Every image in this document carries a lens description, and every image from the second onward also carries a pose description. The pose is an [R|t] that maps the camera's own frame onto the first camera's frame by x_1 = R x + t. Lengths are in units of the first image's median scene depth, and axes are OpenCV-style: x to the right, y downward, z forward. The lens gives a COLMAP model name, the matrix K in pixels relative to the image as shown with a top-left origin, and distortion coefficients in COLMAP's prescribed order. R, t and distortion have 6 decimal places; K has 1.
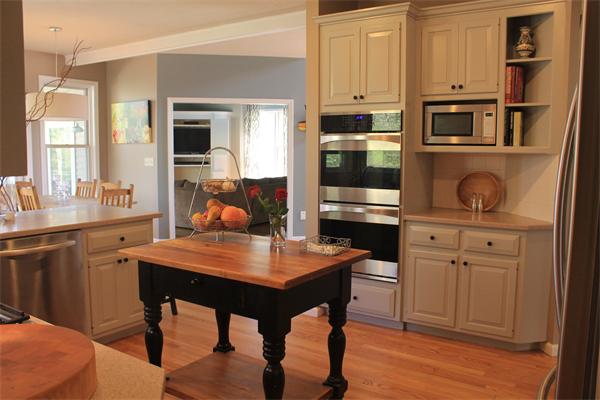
lens RADIAL K [[507.8, 0, 299.5], [0, 507.8, 200.3], [0, 0, 1]] dist [-0.114496, 0.011912]
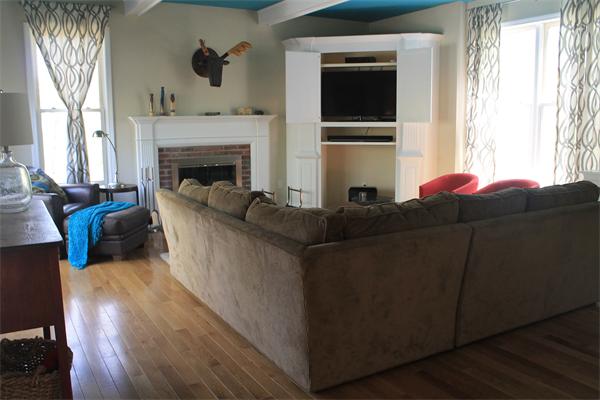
lens RADIAL K [[507.8, 0, 302.8], [0, 507.8, 198.9], [0, 0, 1]] dist [-0.114496, 0.011912]
pose [[0.908831, 0.051654, -0.413953, -0.049299], [-0.027103, 0.997519, 0.064968, -0.044590], [0.416282, -0.047825, 0.907977, 0.507599]]
